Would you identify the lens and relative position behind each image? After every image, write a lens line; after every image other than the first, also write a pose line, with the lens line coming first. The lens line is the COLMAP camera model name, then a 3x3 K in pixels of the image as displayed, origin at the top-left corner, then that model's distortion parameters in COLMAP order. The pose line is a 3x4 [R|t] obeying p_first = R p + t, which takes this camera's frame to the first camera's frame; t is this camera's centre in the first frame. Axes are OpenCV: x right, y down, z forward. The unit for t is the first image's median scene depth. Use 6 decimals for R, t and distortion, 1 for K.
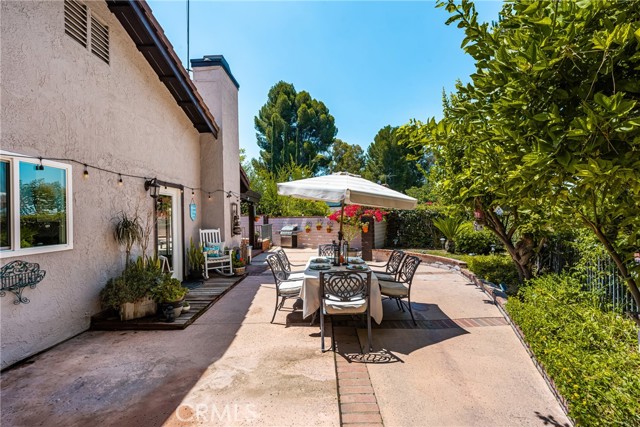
lens RADIAL K [[277.6, 0, 320.0], [0, 277.6, 213.5], [0, 0, 1]] dist [0.021393, -0.000014]
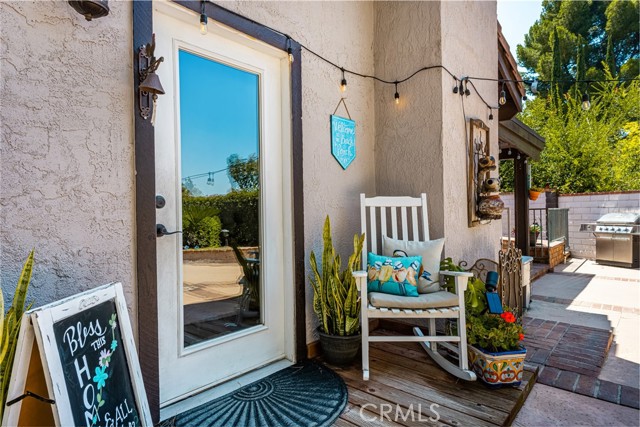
lens RADIAL K [[356.4, 0, 320.0], [0, 356.4, 213.5], [0, 0, 1]] dist [0.004931, 0.001740]
pose [[0.747782, 0.009462, -0.663877, -0.191626], [0.006284, 0.999753, 0.021328, 0.065641], [0.663915, -0.020120, 0.747537, 0.635900]]
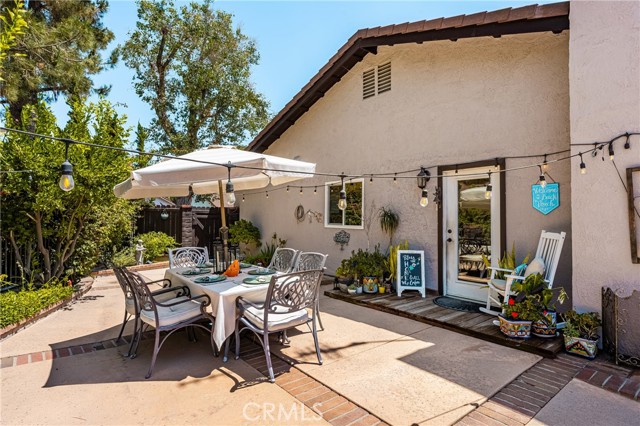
lens RADIAL K [[335.7, 0, 320.0], [0, 335.7, 213.0], [0, 0, 1]] dist [-0.000612, -0.000070]
pose [[-0.766344, 0.002405, -0.642426, 0.279271], [0.012378, 0.999863, -0.011022, 0.024716], [0.642311, -0.016398, -0.766268, 1.149781]]
